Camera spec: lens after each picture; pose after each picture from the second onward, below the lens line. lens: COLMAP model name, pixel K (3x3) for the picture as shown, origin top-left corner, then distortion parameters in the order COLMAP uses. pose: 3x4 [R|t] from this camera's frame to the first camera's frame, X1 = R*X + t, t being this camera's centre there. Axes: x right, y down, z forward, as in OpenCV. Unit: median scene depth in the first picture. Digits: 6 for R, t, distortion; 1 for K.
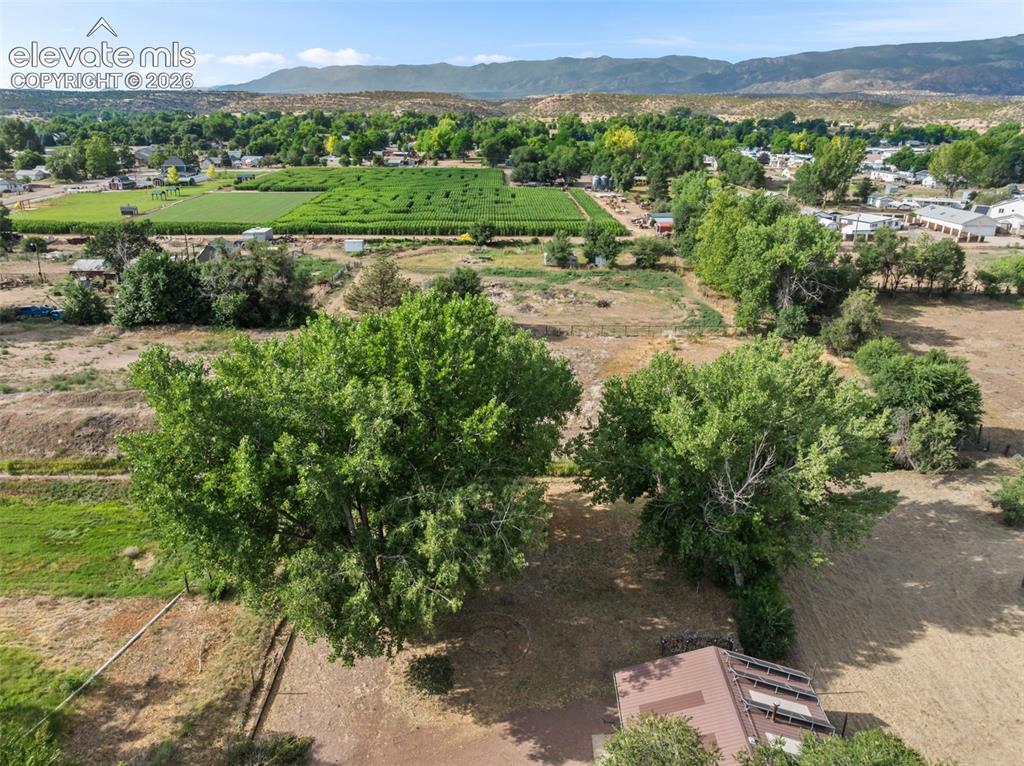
lens RADIAL K [[722.1, 0, 514.2], [0, 722.1, 380.6], [0, 0, 1]] dist [-0.049869, 0.019780]
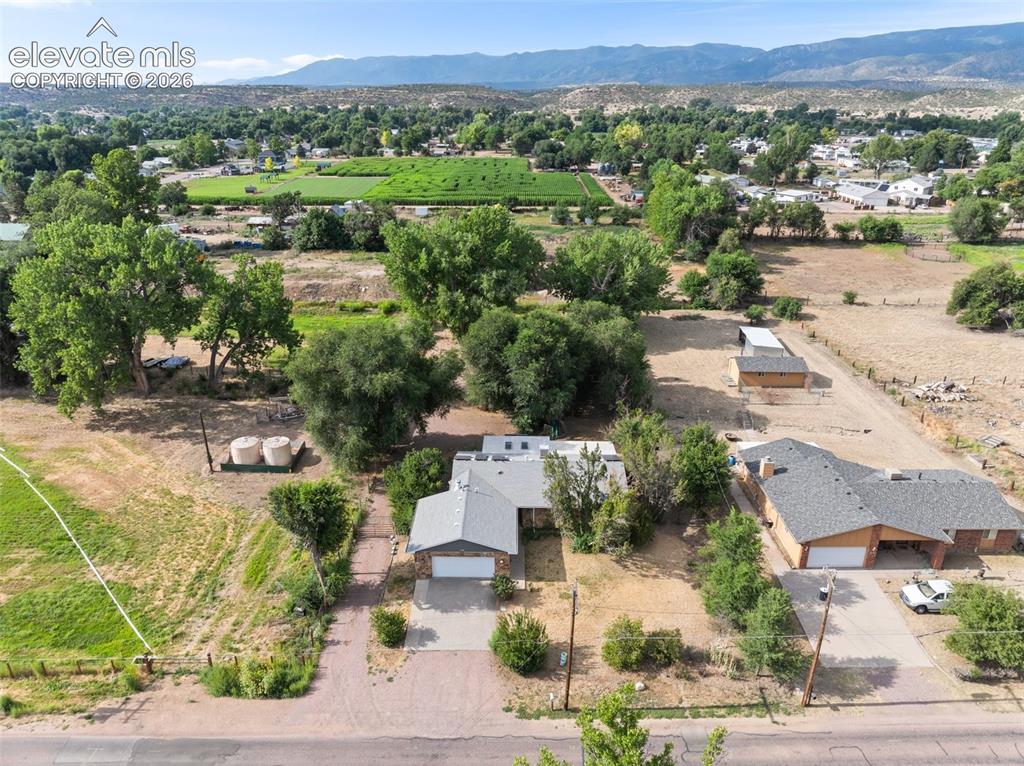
lens RADIAL K [[722.1, 0, 509.2], [0, 722.1, 381.4], [0, 0, 1]] dist [-0.049869, 0.019780]
pose [[0.998748, 0.009313, -0.049156, 0.018286], [-0.008561, 0.999843, 0.015485, 0.078506], [0.049292, -0.015045, 0.998671, -0.269421]]
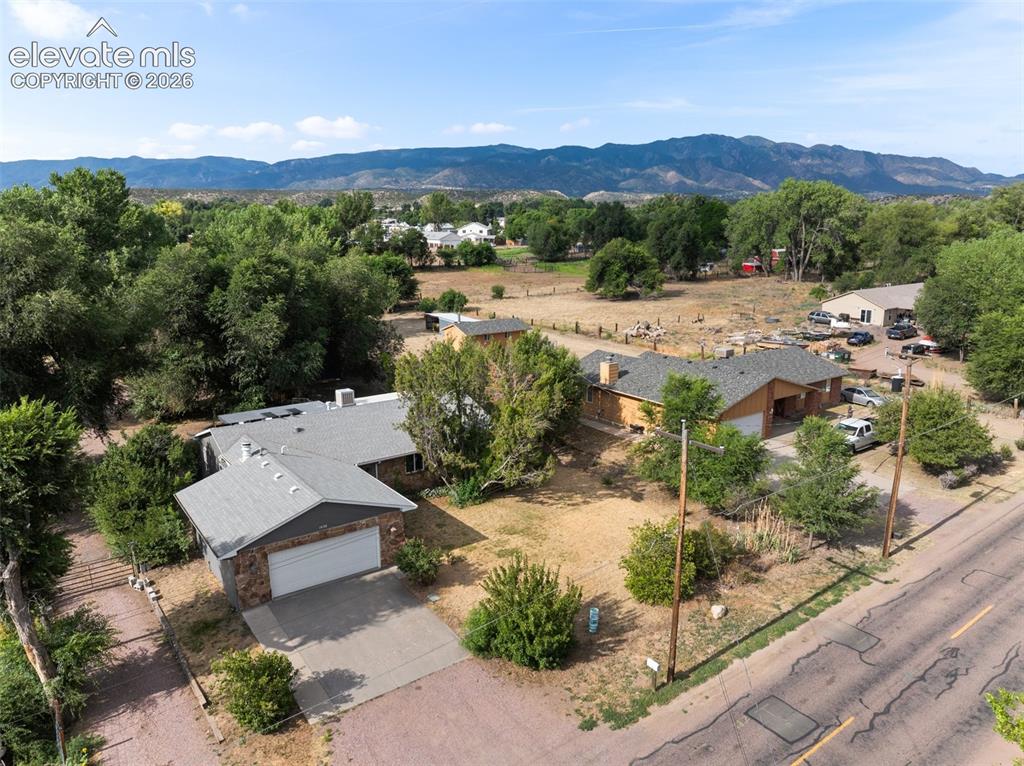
lens RADIAL K [[722.1, 0, 514.7], [0, 722.1, 389.7], [0, 0, 1]] dist [-0.049869, 0.019780]
pose [[0.832471, -0.142644, 0.535393, -0.040968], [0.203508, 0.977470, -0.056004, 0.125106], [-0.515342, 0.155579, 0.842744, -0.169780]]
